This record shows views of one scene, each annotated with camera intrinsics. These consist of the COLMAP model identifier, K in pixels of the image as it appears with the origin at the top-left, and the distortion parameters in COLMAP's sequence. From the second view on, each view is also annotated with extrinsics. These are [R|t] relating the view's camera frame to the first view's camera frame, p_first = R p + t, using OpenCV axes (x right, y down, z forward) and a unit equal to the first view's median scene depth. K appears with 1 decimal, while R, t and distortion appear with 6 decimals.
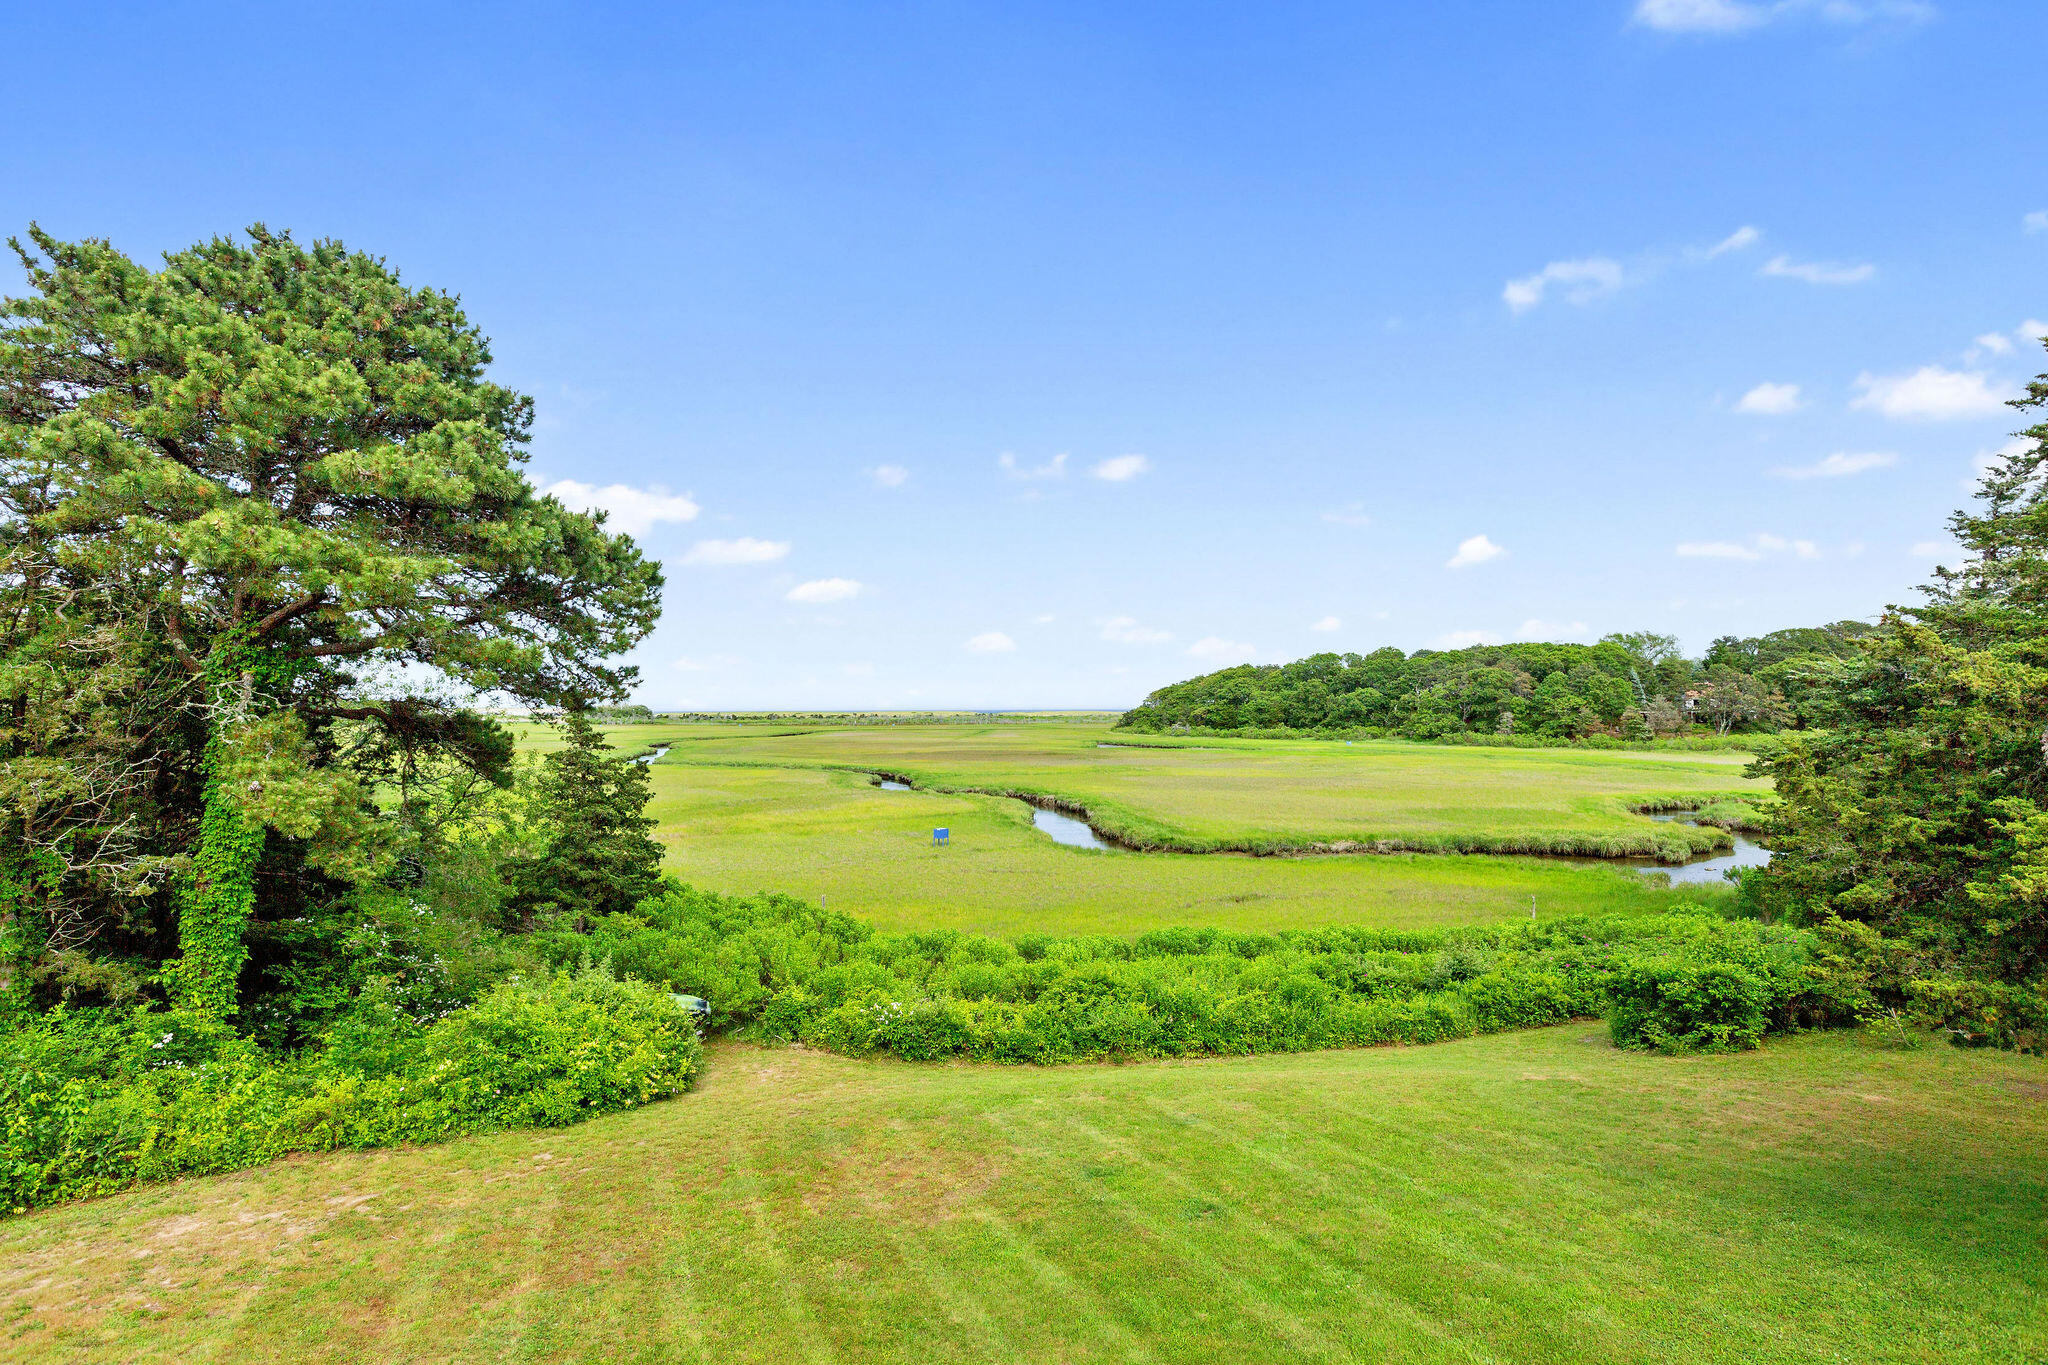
lens RADIAL K [[1048.1, 0, 1003.7], [0, 1048.1, 675.4], [0, 0, 1]] dist [-0.003442, -0.000392]
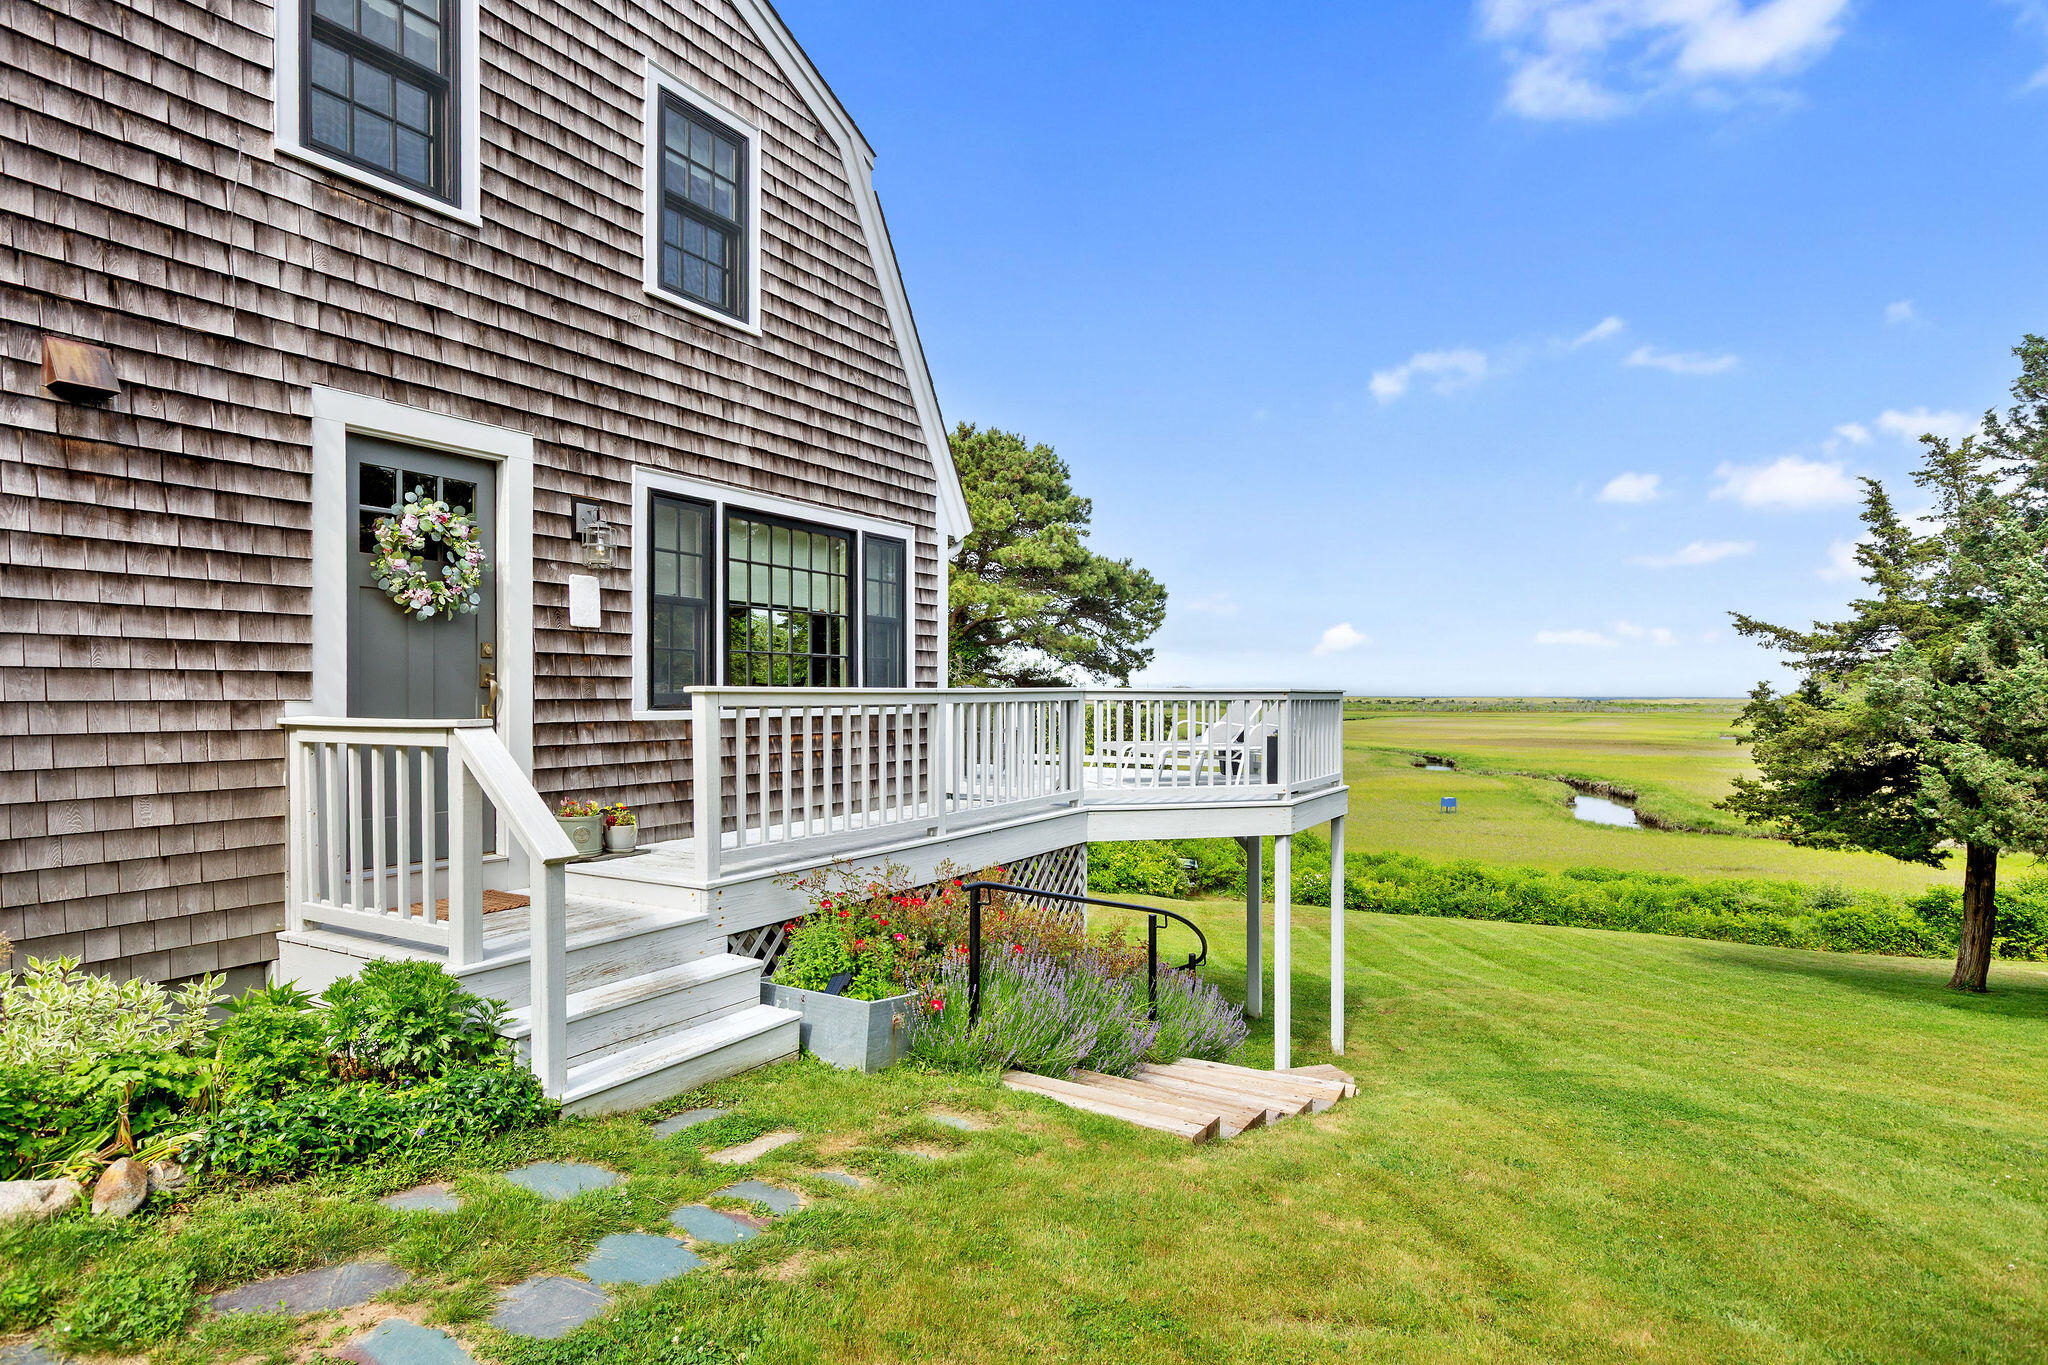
lens RADIAL K [[1109.6, 0, 1011.8], [0, 1109.6, 698.9], [0, 0, 1]] dist [0.001994, 0.000045]
pose [[0.875196, 0.007653, -0.483708, 0.095028], [0.009746, 0.999393, 0.033446, 0.003007], [0.483671, -0.033986, 0.874590, -0.198712]]
